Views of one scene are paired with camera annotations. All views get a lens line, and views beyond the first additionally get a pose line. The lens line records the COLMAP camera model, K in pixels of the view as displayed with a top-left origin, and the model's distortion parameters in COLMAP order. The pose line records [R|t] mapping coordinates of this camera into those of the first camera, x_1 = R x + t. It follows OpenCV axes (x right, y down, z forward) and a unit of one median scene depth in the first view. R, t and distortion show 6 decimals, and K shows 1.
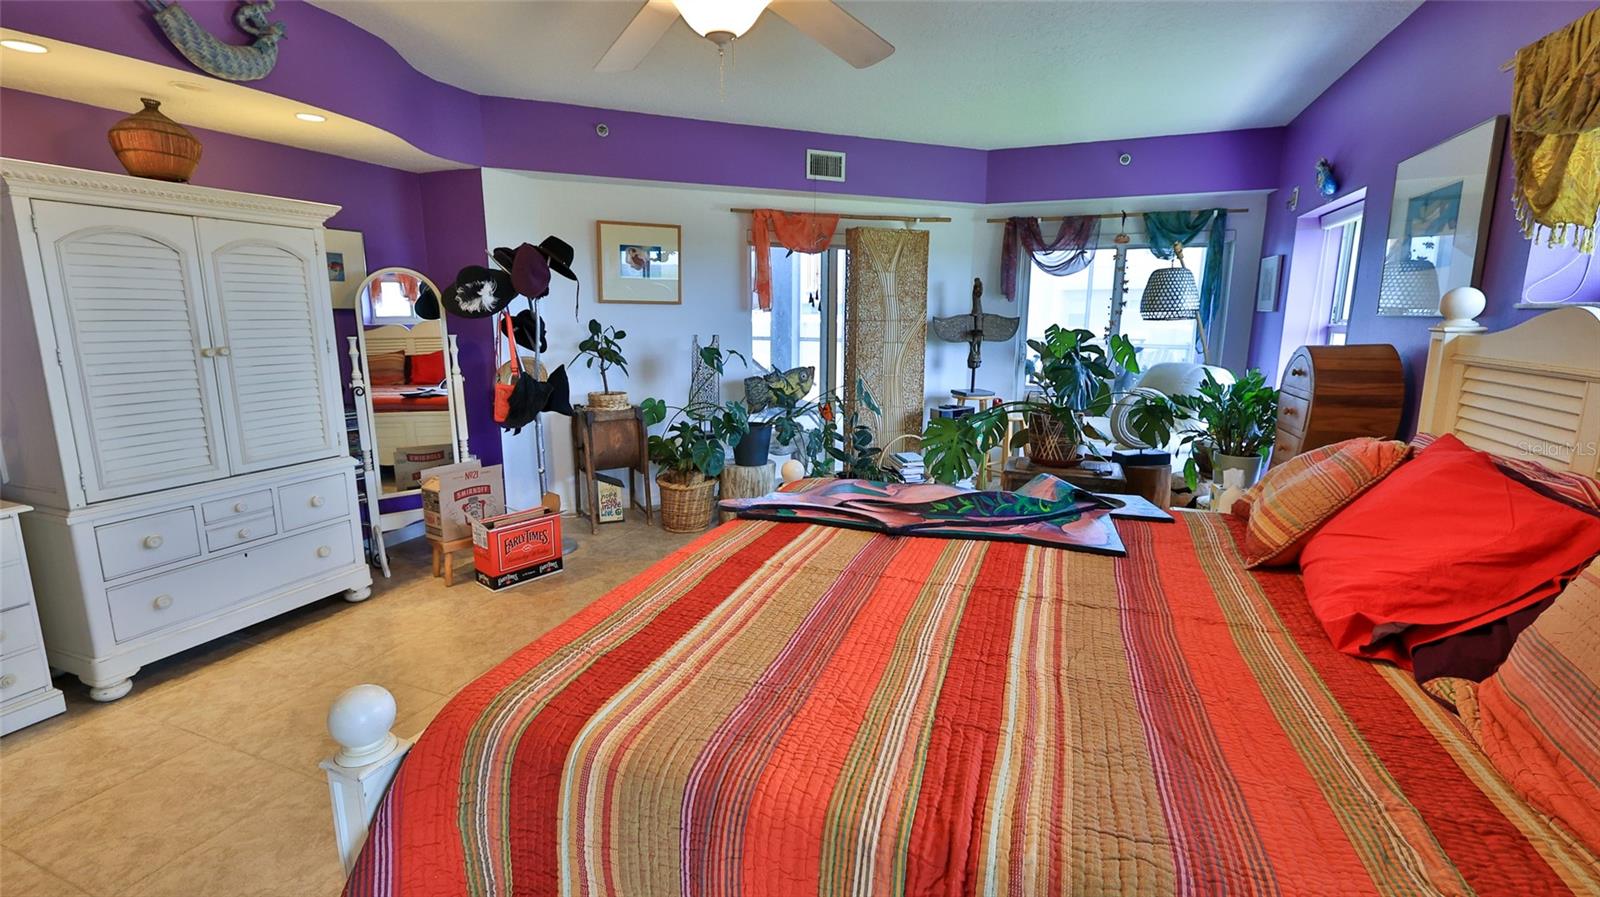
lens RADIAL K [[714.2, 0, 801.2], [0, 714.2, 448.0], [0, 0, 1]] dist [0.002845, -0.000267]
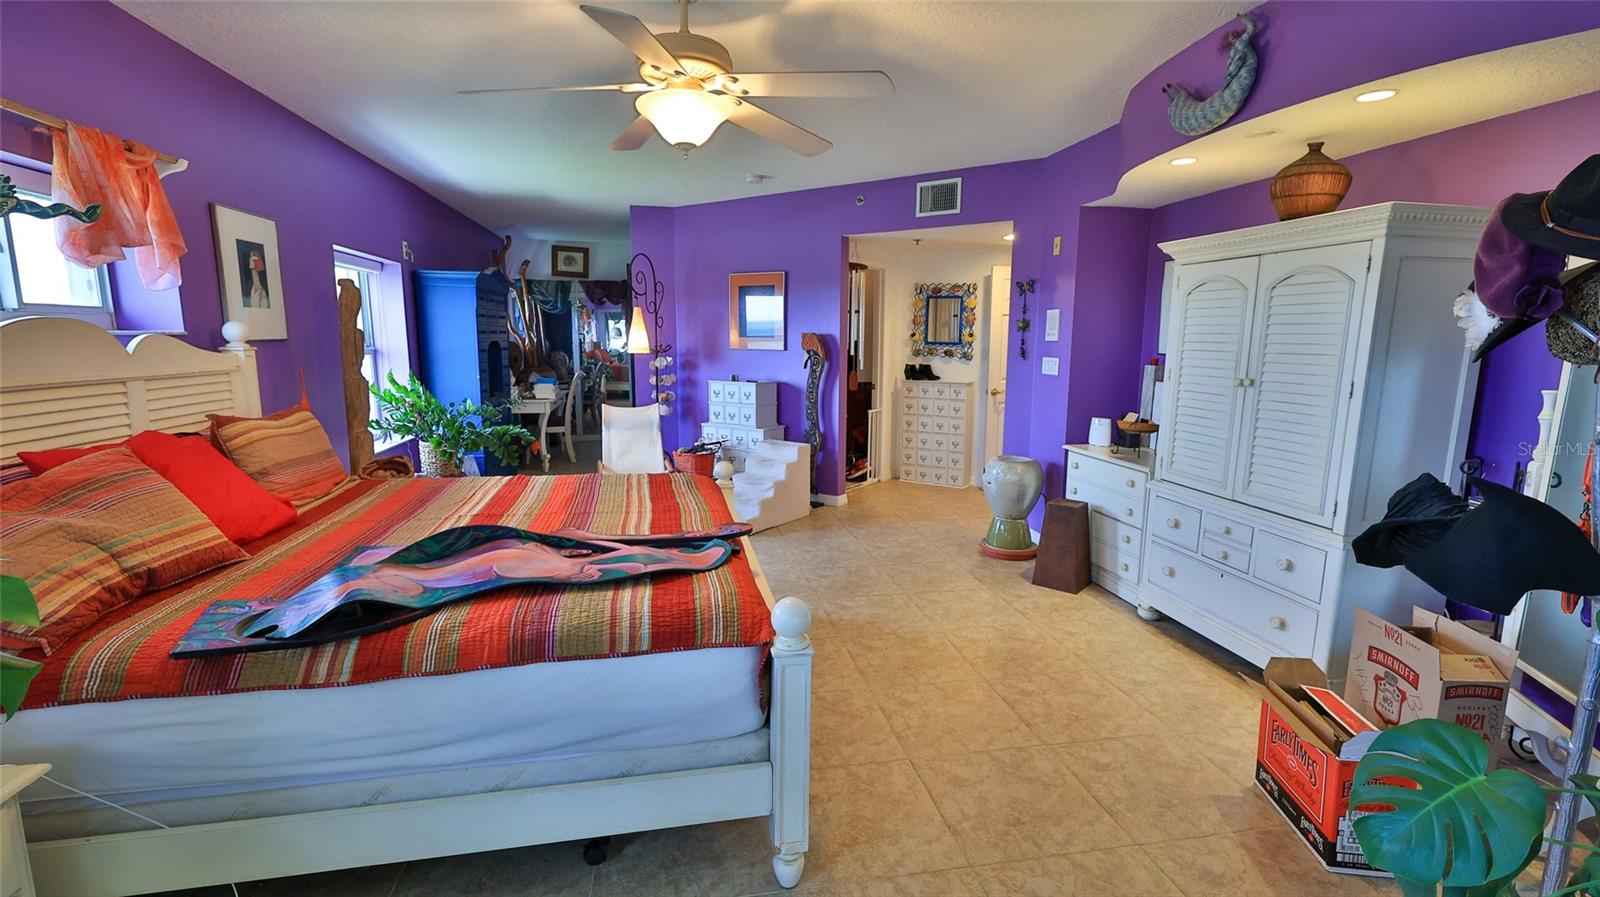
lens RADIAL K [[714.2, 0, 799.8], [0, 714.2, 450.5], [0, 0, 1]] dist [0.002845, -0.000267]
pose [[-0.852951, 0.066959, -0.517678, 0.290183], [-0.115541, 0.942920, 0.312333, -0.292761], [0.509043, 0.326218, -0.796528, 1.543502]]
